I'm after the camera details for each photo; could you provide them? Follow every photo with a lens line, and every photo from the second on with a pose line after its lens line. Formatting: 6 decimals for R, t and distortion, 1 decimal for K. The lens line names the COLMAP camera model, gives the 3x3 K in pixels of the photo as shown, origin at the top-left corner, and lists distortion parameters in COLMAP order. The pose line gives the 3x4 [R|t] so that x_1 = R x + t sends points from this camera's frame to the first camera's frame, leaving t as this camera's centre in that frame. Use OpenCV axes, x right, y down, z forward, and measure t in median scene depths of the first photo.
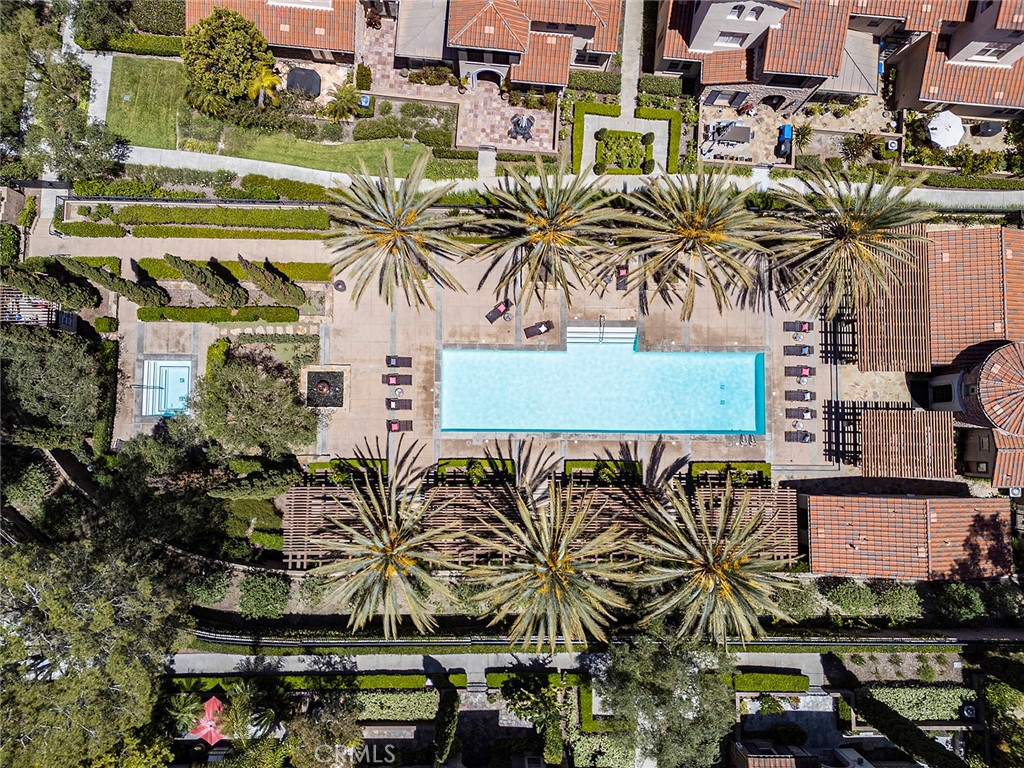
lens RADIAL K [[714.3, 0, 512.0], [0, 714.3, 384.0], [0, 0, 1]] dist [-0.001733, -0.001626]
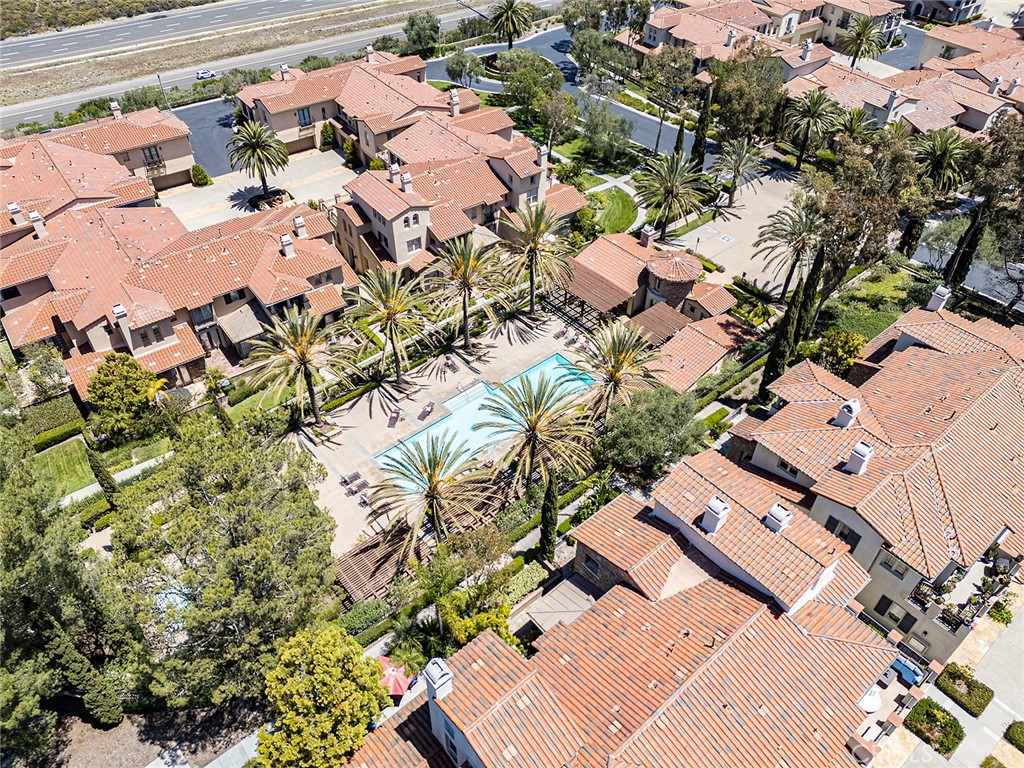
lens RADIAL K [[714.3, 0, 512.0], [0, 714.3, 384.0], [0, 0, 1]] dist [-0.001733, -0.001626]
pose [[0.752502, -0.461956, 0.469402, -0.456235], [0.657089, 0.574720, -0.487781, 0.670564], [-0.044441, 0.675495, 0.736024, -0.049822]]
